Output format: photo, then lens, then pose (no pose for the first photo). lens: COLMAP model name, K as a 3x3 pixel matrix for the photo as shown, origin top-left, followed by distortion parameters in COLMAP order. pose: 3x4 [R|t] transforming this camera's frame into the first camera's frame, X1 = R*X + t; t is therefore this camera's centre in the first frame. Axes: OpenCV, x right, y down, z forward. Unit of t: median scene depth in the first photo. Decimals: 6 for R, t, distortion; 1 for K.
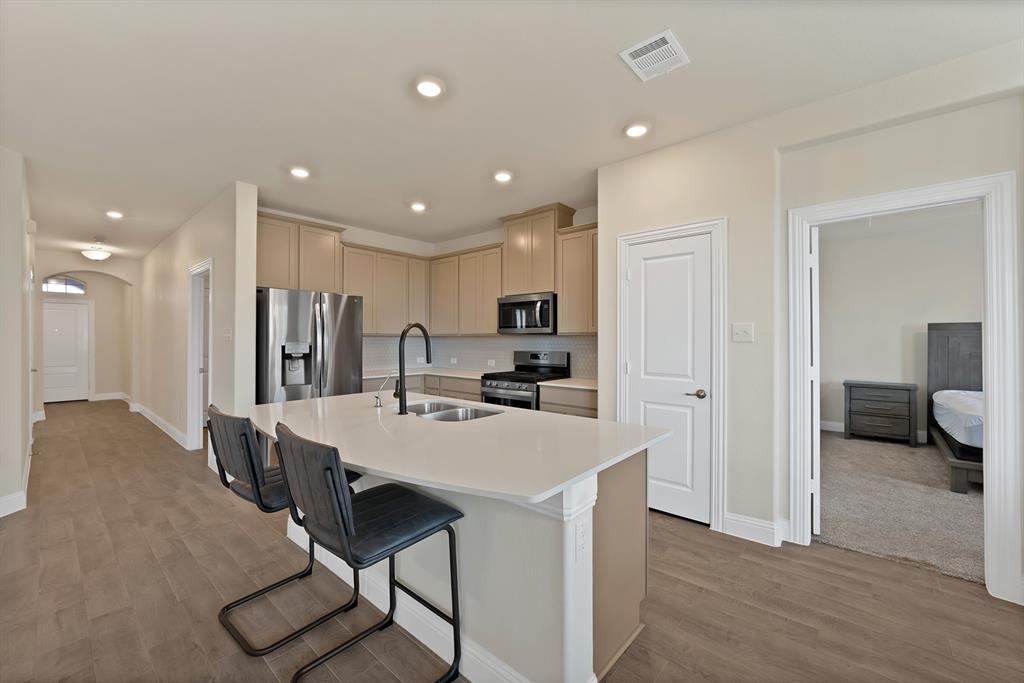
lens RADIAL K [[412.9, 0, 511.9], [0, 412.9, 336.1], [0, 0, 1]] dist [-0.014754, 0.003055]
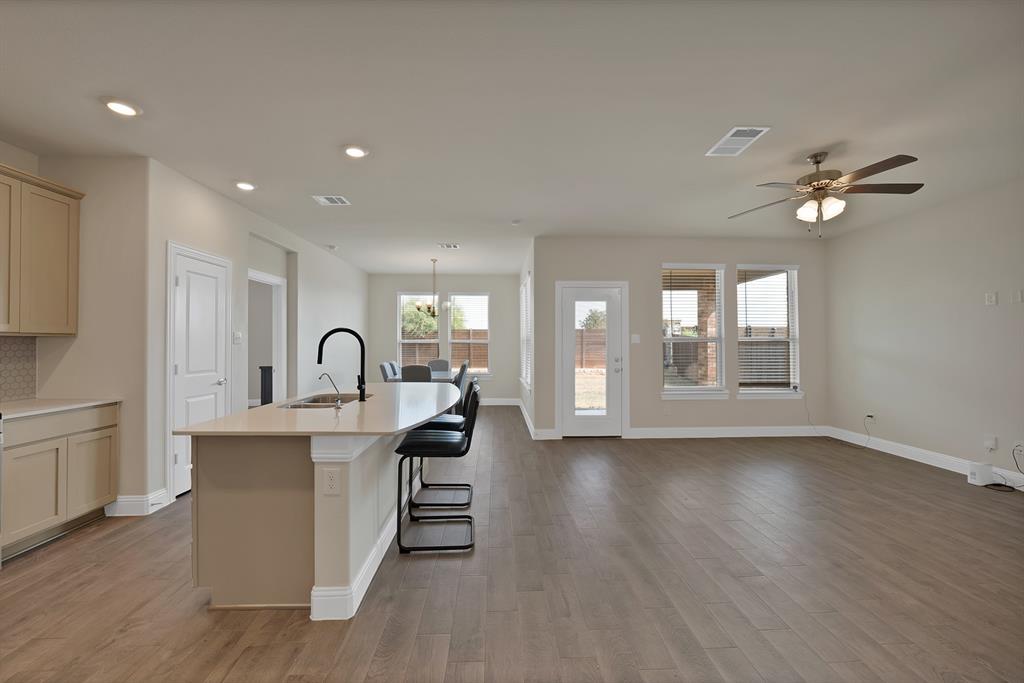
lens RADIAL K [[400.3, 0, 517.9], [0, 400.3, 338.0], [0, 0, 1]] dist [-0.006859, 0.001184]
pose [[-0.700567, 0.009021, 0.713530, -0.720135], [-0.005579, 0.999820, -0.018118, 0.007020], [-0.713565, -0.016674, -0.700390, 0.742487]]
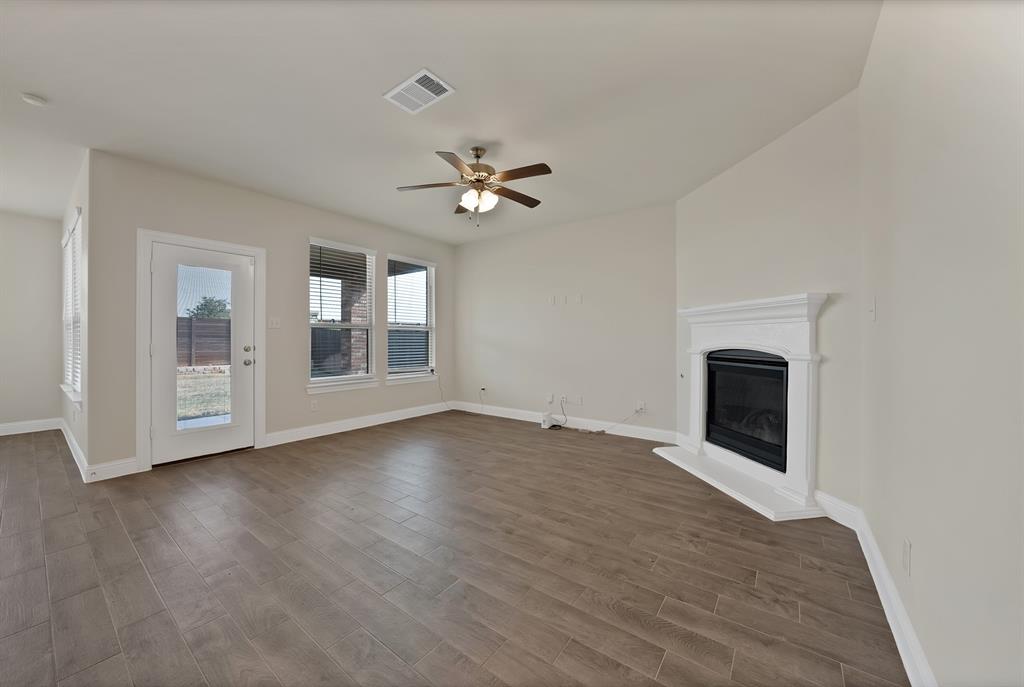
lens RADIAL K [[370.5, 0, 512.0], [0, 370.5, 337.9], [0, 0, 1]] dist [-0.022002, 0.002811]
pose [[-0.996121, -0.003160, -0.087942, -0.603928], [-0.002126, 0.999927, -0.011855, 0.032562], [0.087973, -0.011622, -0.996055, 0.585718]]
